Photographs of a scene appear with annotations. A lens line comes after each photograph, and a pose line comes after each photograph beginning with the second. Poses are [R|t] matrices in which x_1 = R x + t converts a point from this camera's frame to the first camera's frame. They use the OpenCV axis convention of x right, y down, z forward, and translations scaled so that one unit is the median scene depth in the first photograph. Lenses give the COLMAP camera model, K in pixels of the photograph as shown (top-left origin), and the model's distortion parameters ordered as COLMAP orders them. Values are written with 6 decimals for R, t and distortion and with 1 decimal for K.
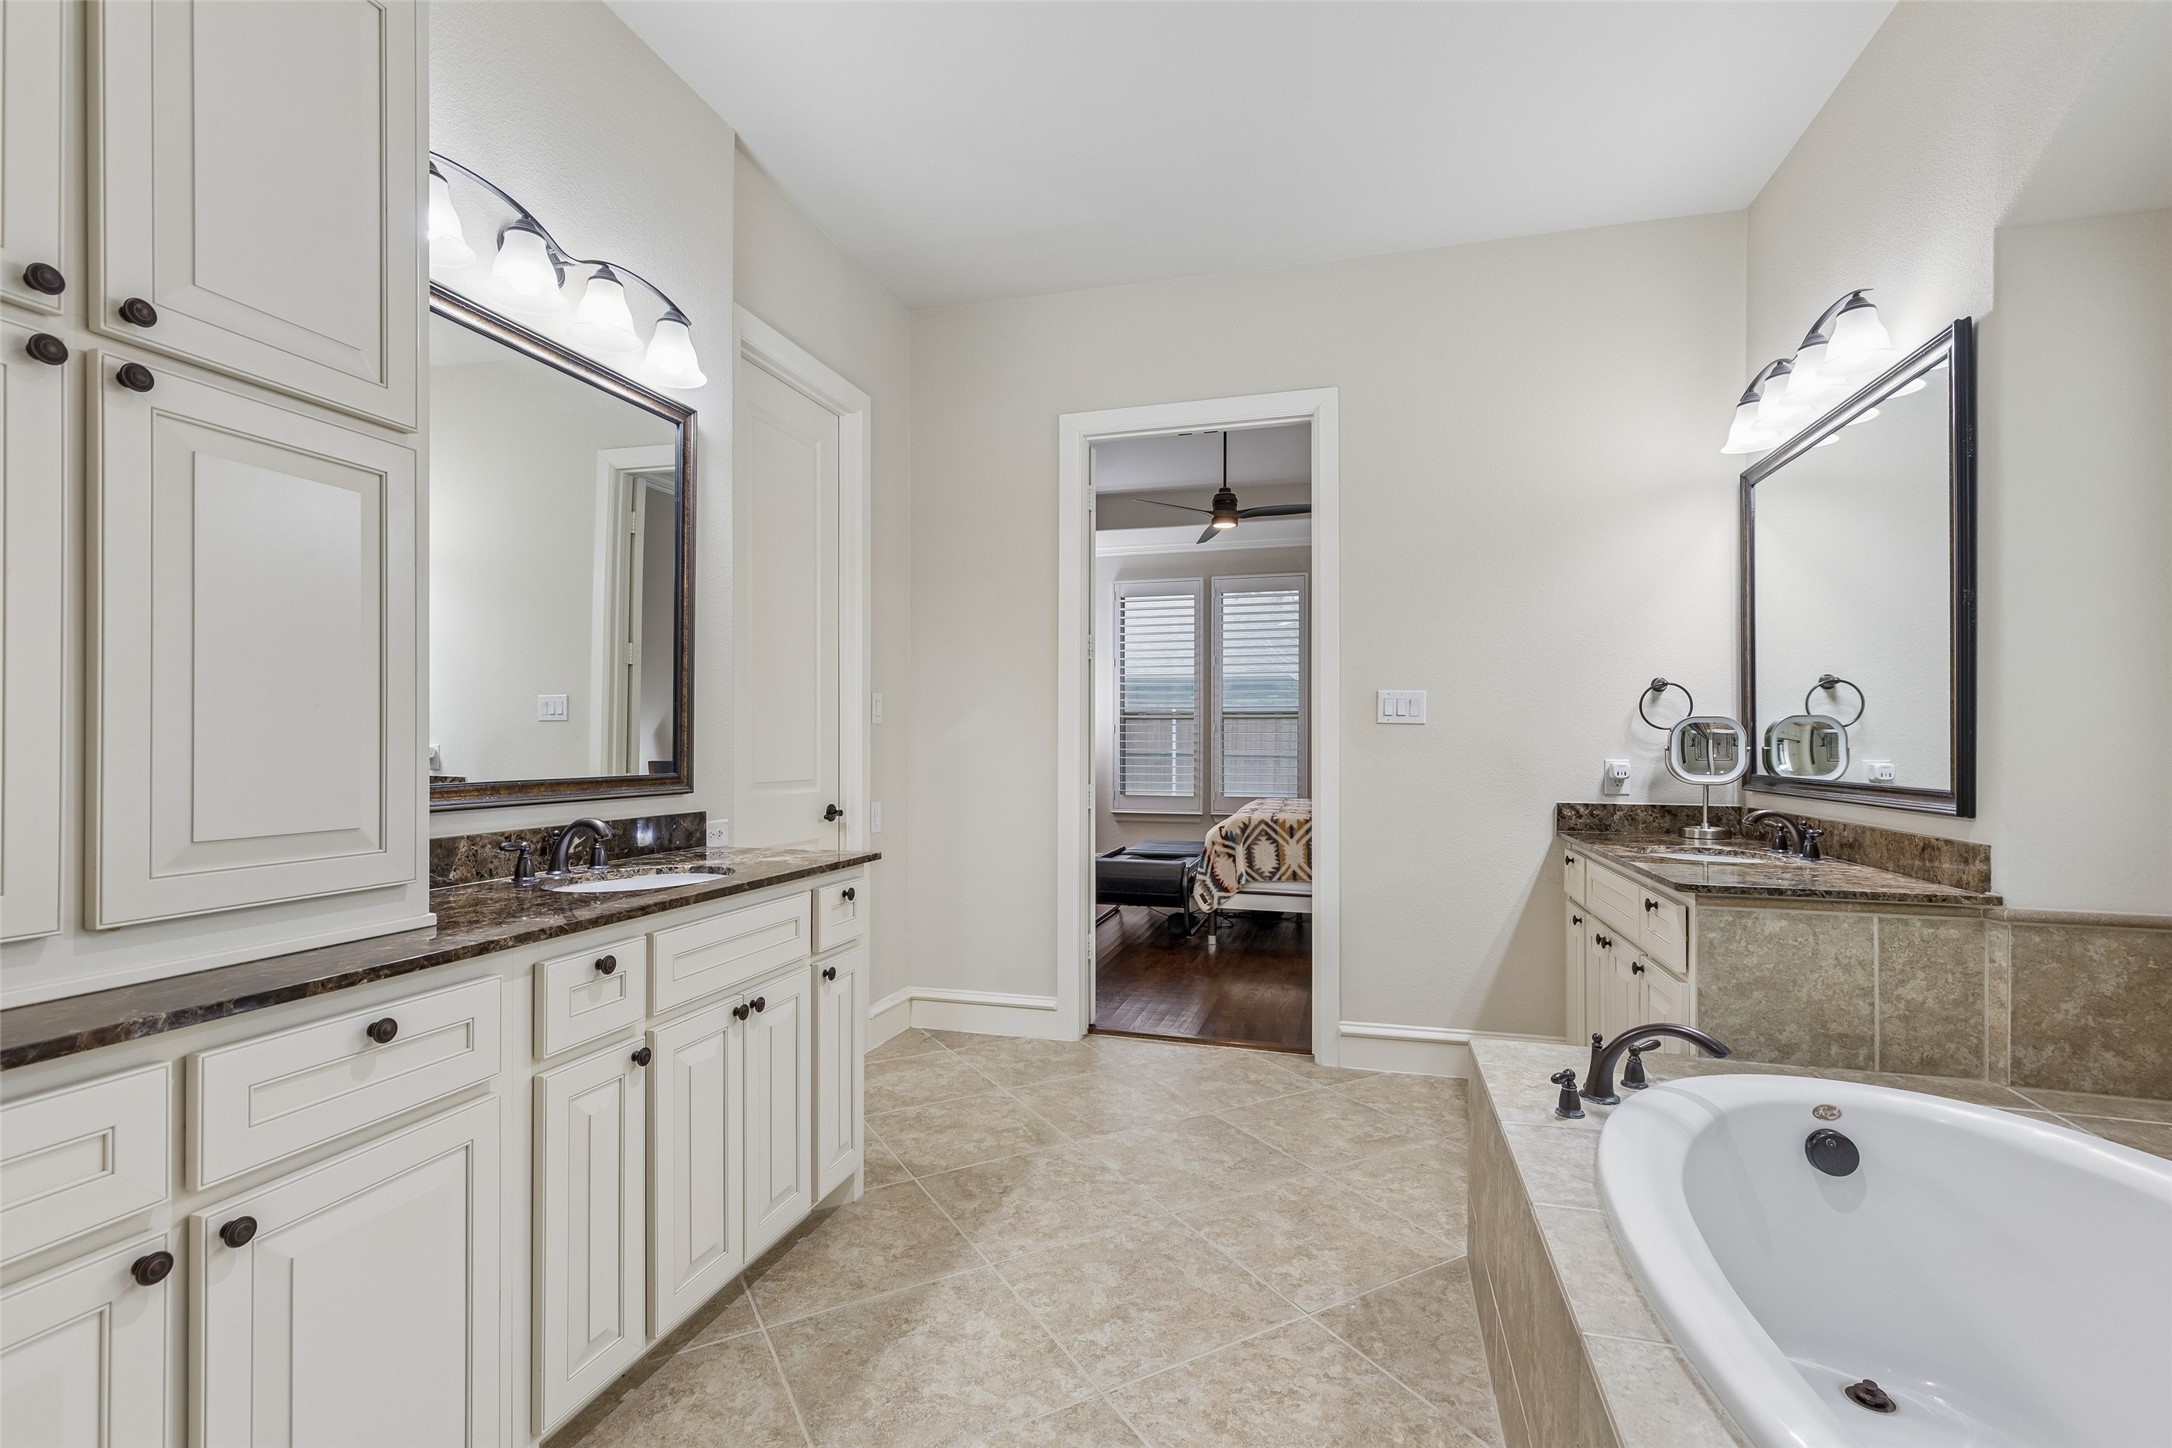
lens RADIAL K [[981.2, 0, 1088.2], [0, 981.2, 736.5], [0, 0, 1]] dist [0.010825, -0.001912]
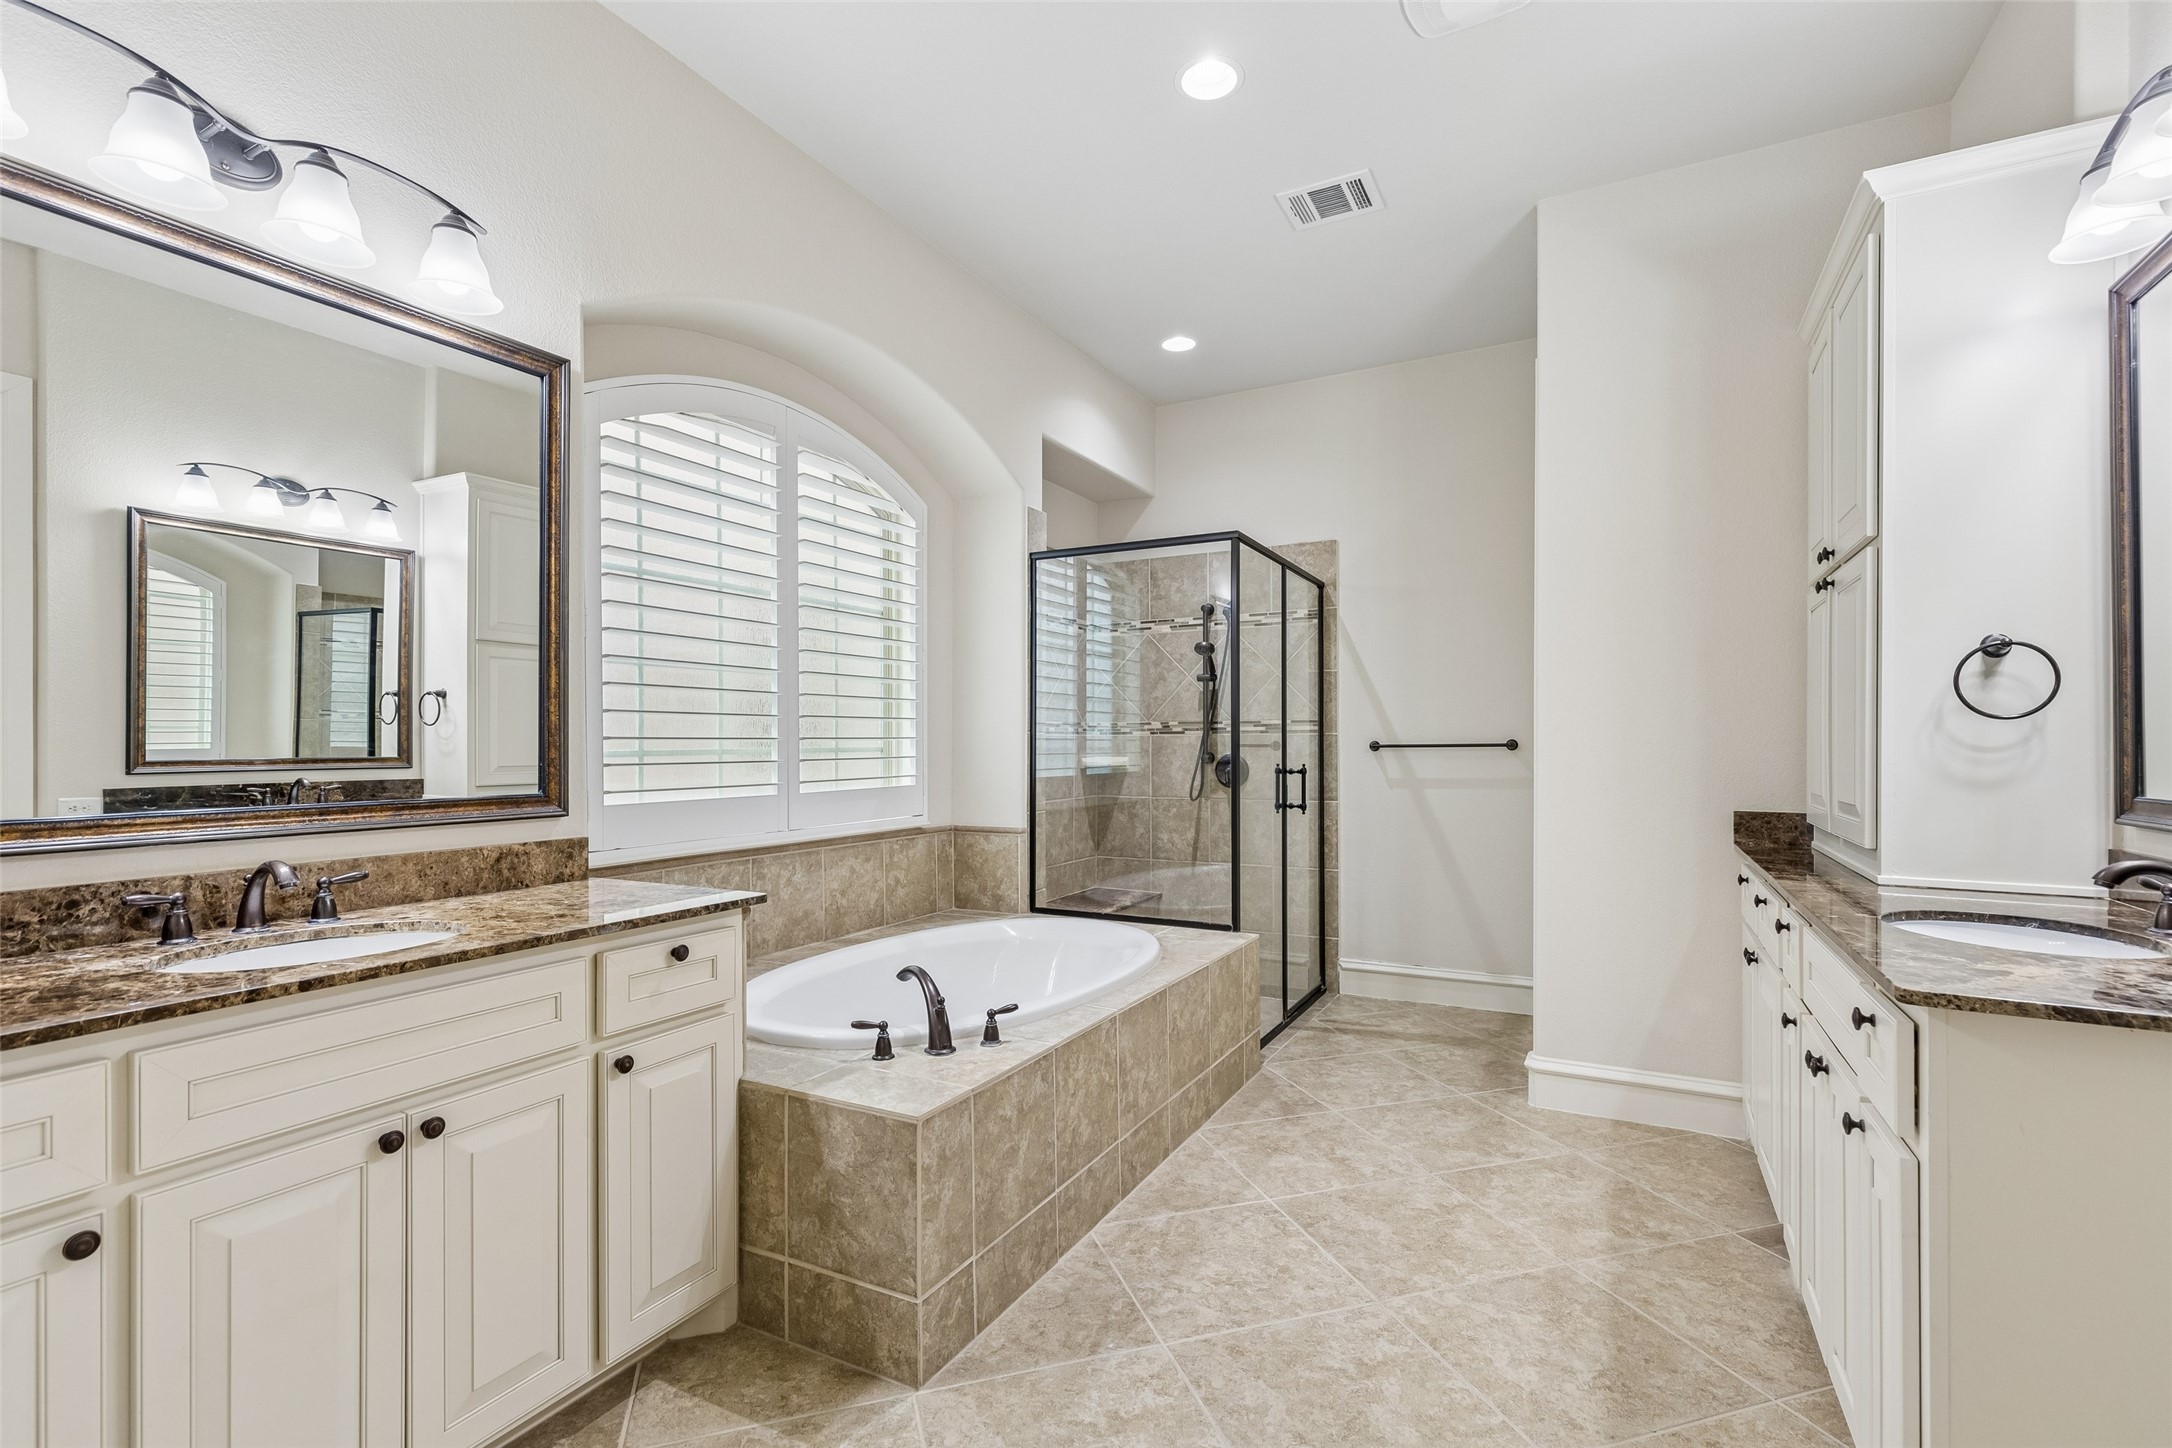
lens RADIAL K [[981.2, 0, 1085.3], [0, 981.2, 736.1], [0, 0, 1]] dist [0.010825, -0.001912]
pose [[-0.974657, -0.000369, 0.223703, 0.085170], [-0.003041, 0.999928, -0.011596, 0.003526], [-0.223683, -0.011983, -0.974588, 2.045767]]
